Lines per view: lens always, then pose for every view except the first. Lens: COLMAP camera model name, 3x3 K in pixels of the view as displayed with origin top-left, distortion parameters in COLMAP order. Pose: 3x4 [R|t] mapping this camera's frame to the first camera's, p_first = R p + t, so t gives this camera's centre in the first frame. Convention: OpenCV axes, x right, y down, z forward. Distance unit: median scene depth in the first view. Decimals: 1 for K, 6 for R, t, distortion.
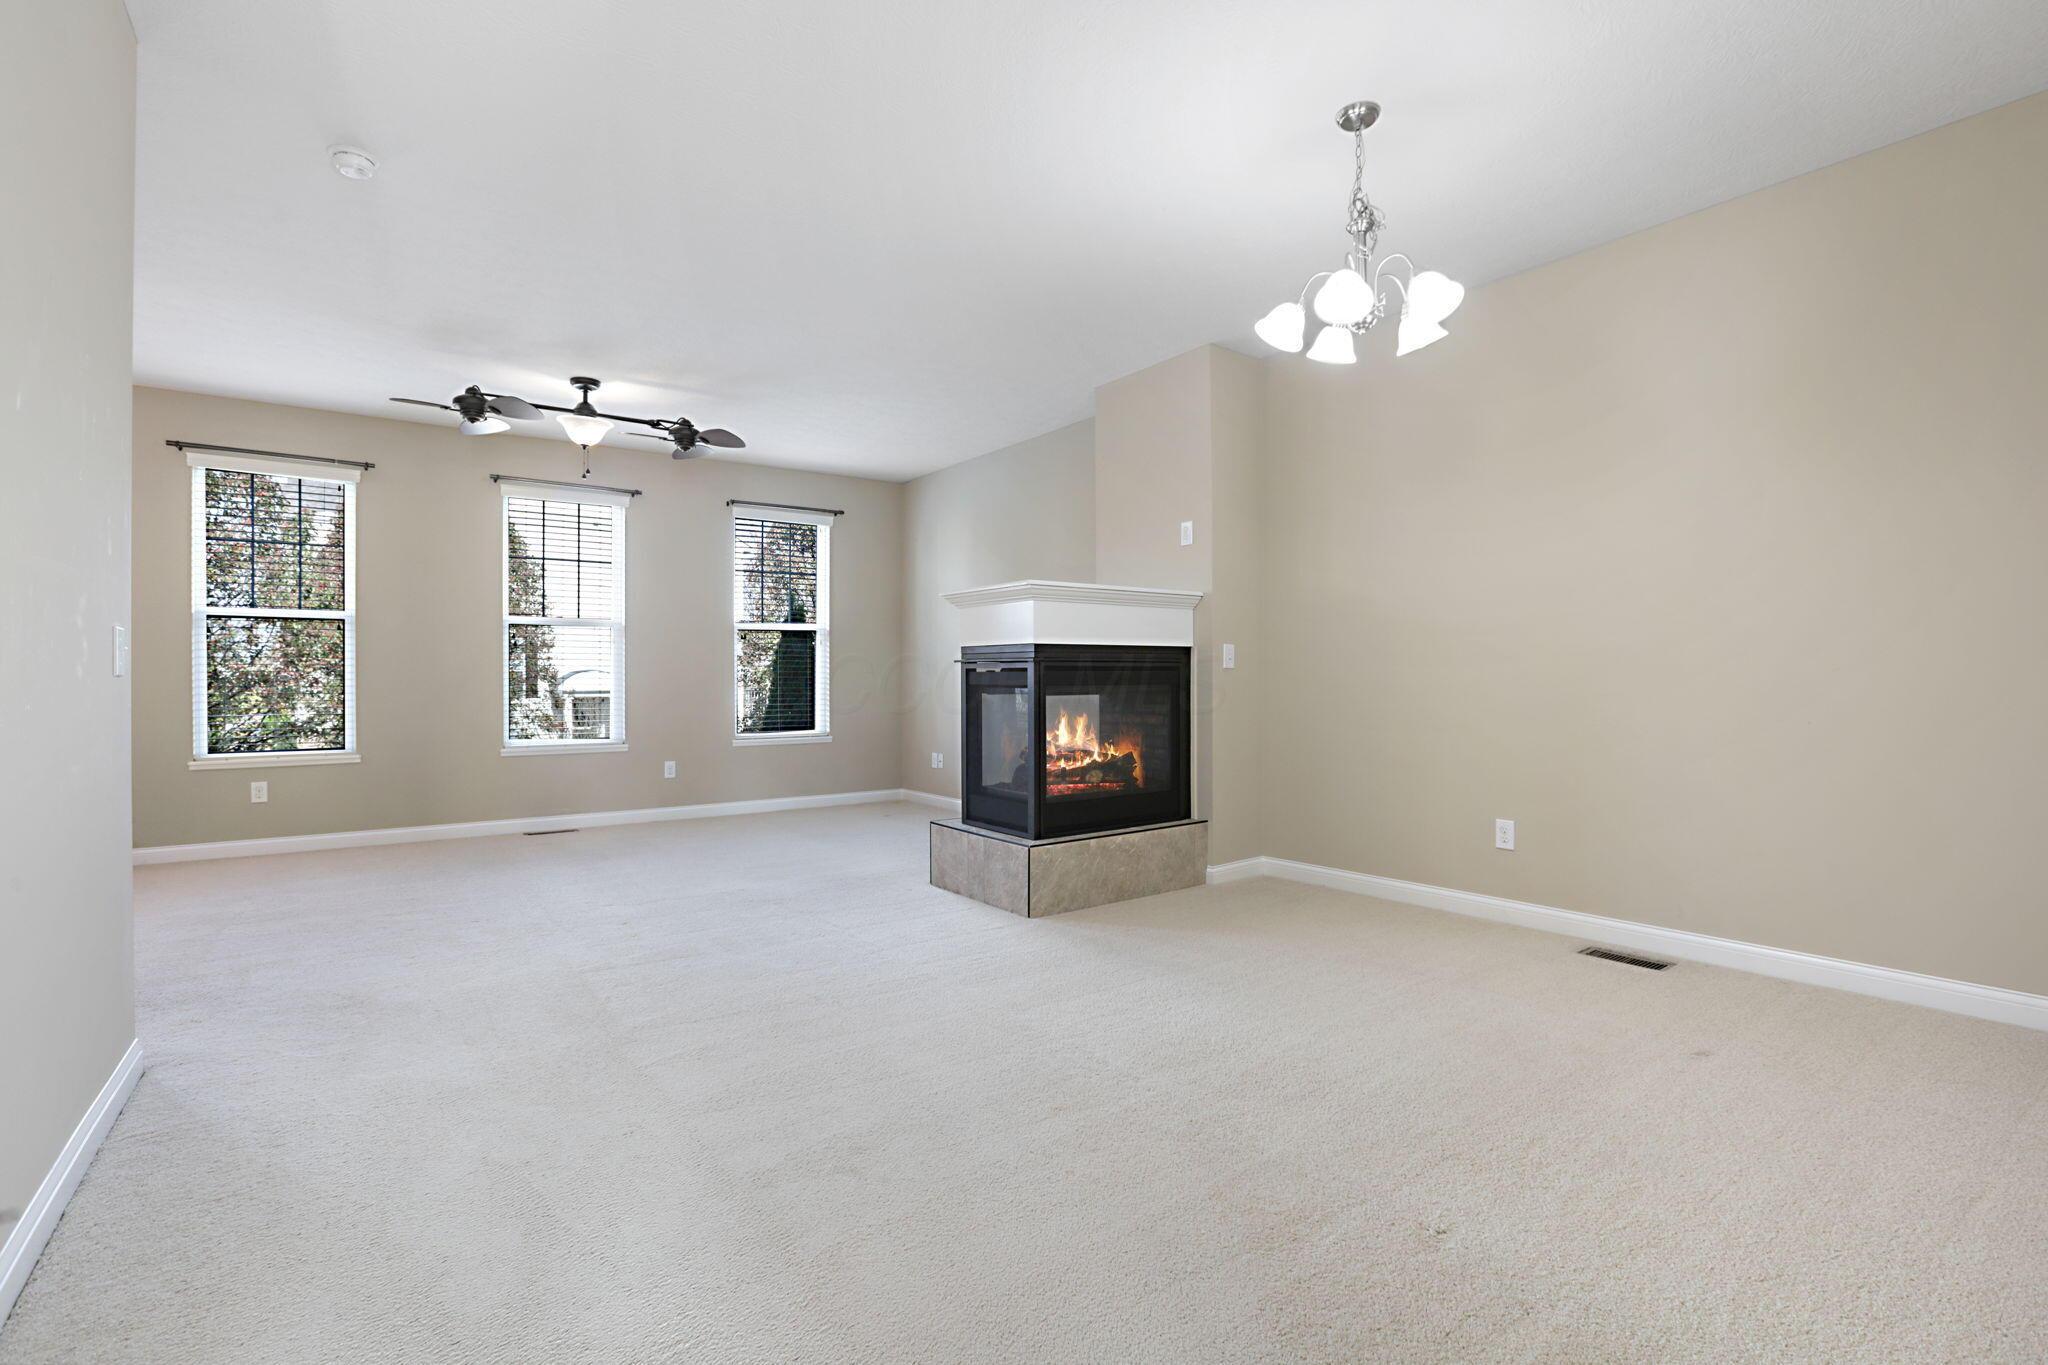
lens RADIAL K [[937.2, 0, 1019.1], [0, 937.2, 680.3], [0, 0, 1]] dist [-0.022317, -0.000005]
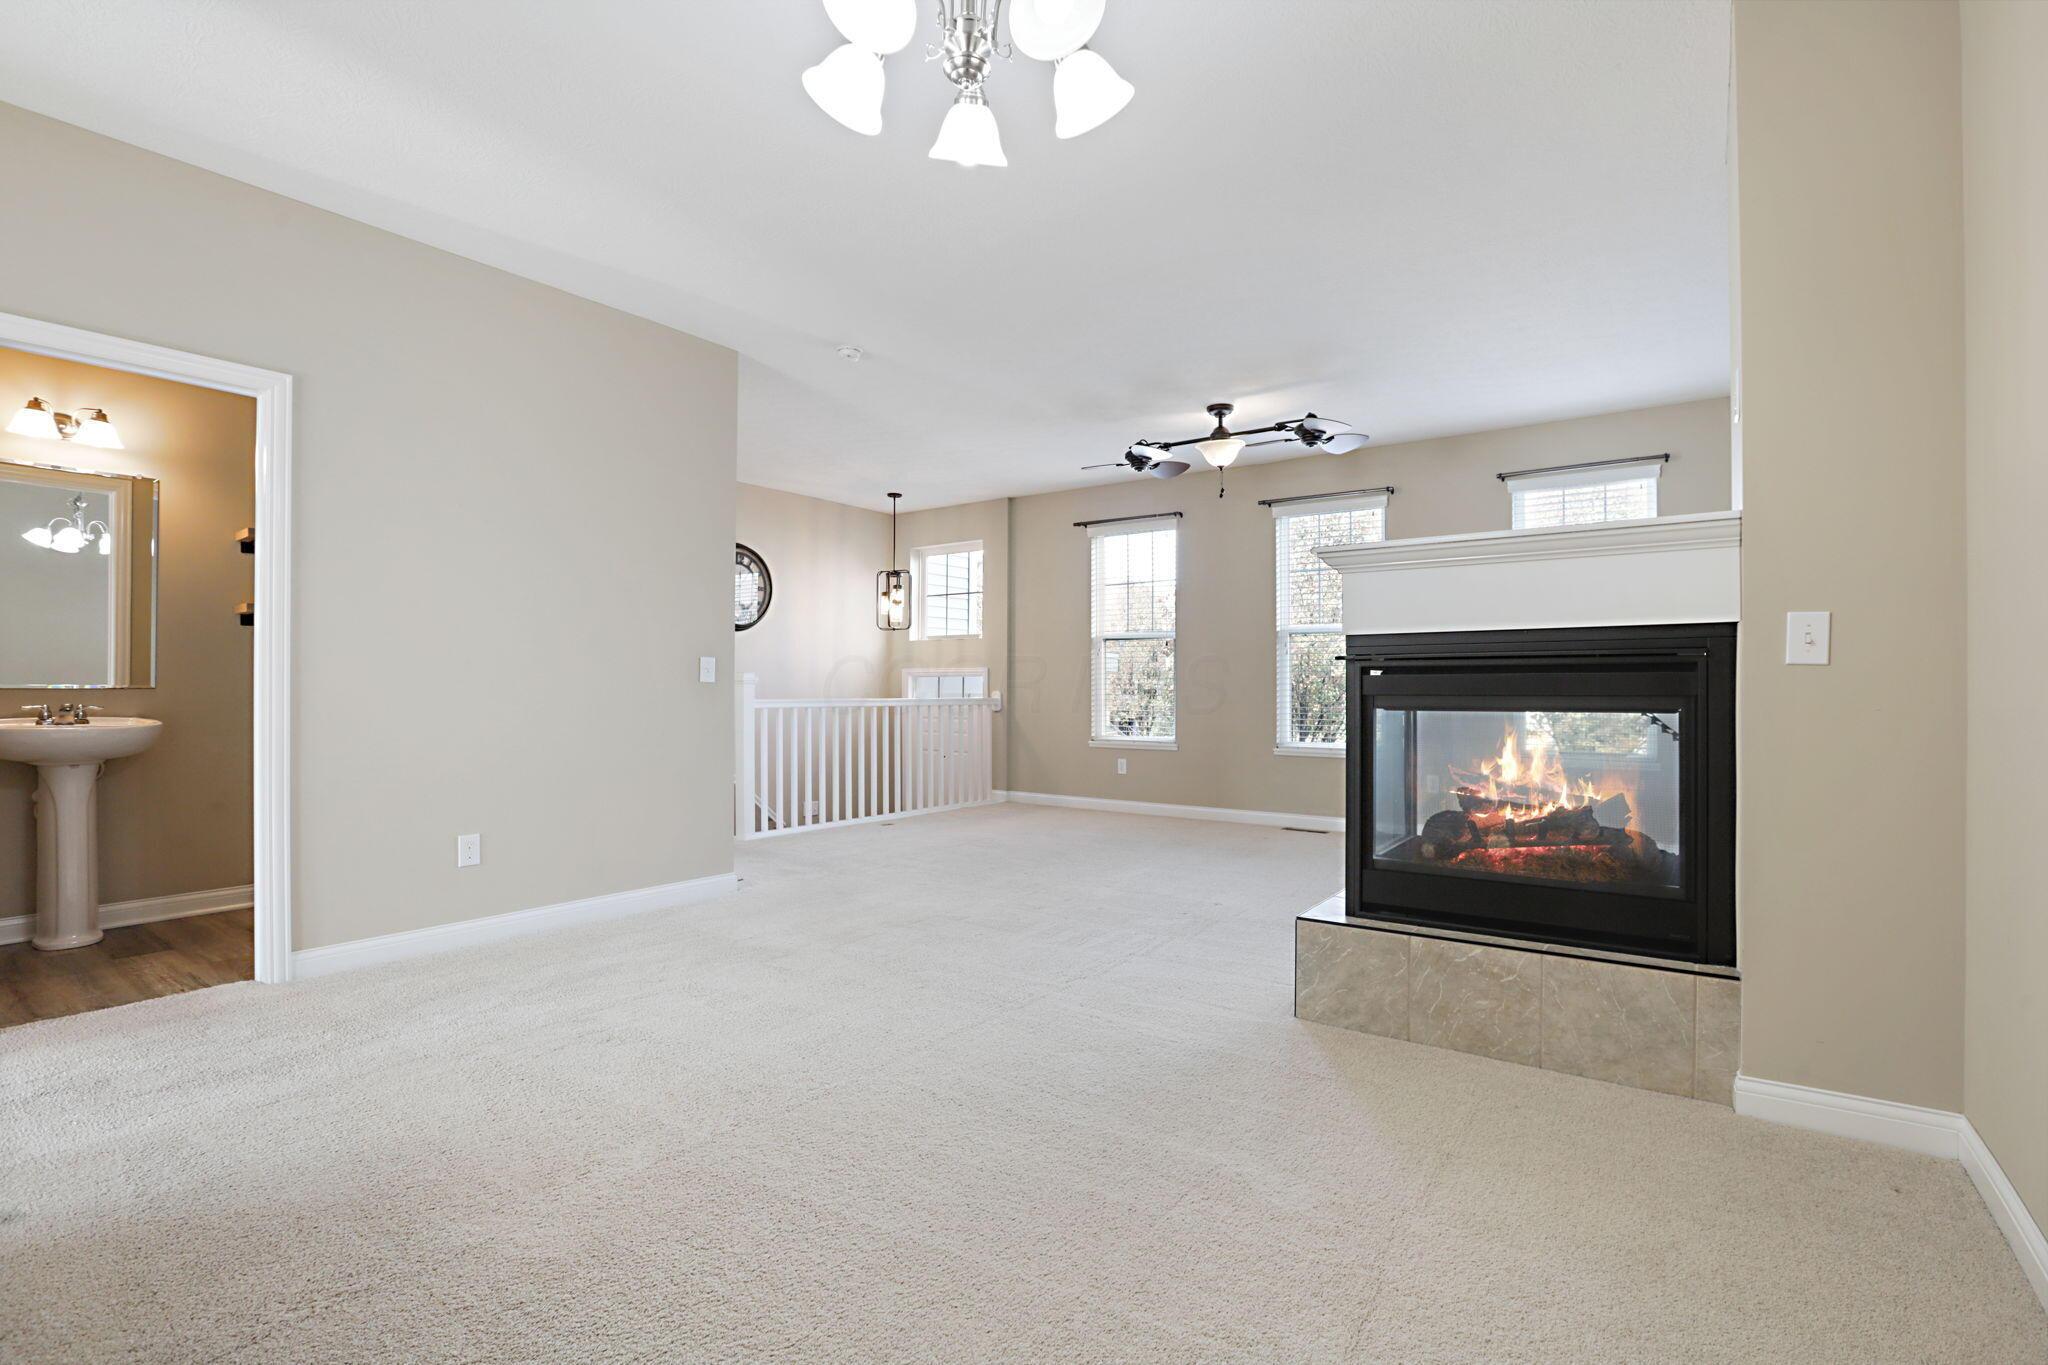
lens RADIAL K [[937.2, 0, 1019.1], [0, 937.2, 680.3], [0, 0, 1]] dist [-0.022317, -0.000005]
pose [[0.309402, -0.002190, -0.950929, 0.541890], [-0.008446, 0.999952, -0.005051, 0.001852], [0.950894, 0.009594, 0.309369, 0.497731]]
